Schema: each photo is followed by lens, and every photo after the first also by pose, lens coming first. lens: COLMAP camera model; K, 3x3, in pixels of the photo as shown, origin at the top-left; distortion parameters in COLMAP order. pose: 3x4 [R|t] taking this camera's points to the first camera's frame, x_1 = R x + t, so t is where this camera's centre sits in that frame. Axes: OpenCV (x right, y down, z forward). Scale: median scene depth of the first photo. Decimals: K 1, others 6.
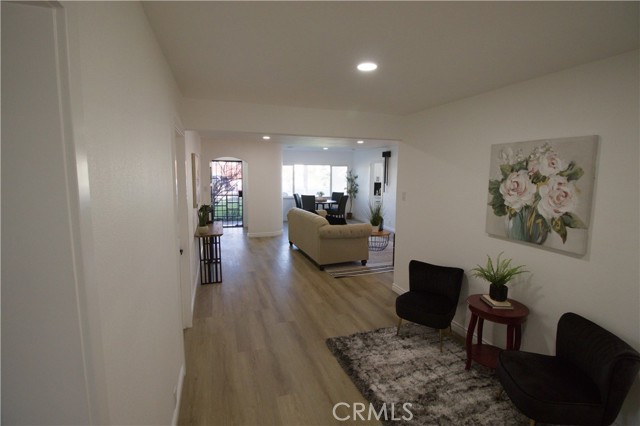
lens RADIAL K [[300.0, 0, 322.0], [0, 300.0, 208.5], [0, 0, 1]] dist [-0.000967, 0.000000]
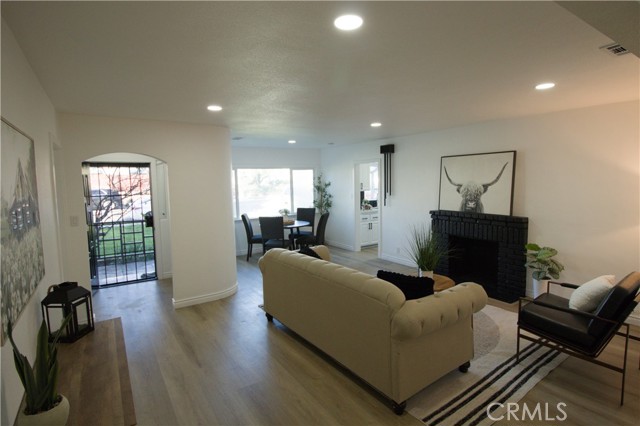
lens RADIAL K [[319.7, 0, 320.0], [0, 319.7, 212.8], [0, 0, 1]] dist [0.000076, 0.000312]
pose [[0.965683, -0.055649, 0.253691, -0.109106], [0.059214, 0.998225, -0.006430, -0.040021], [-0.252883, 0.021231, 0.967264, 0.324540]]
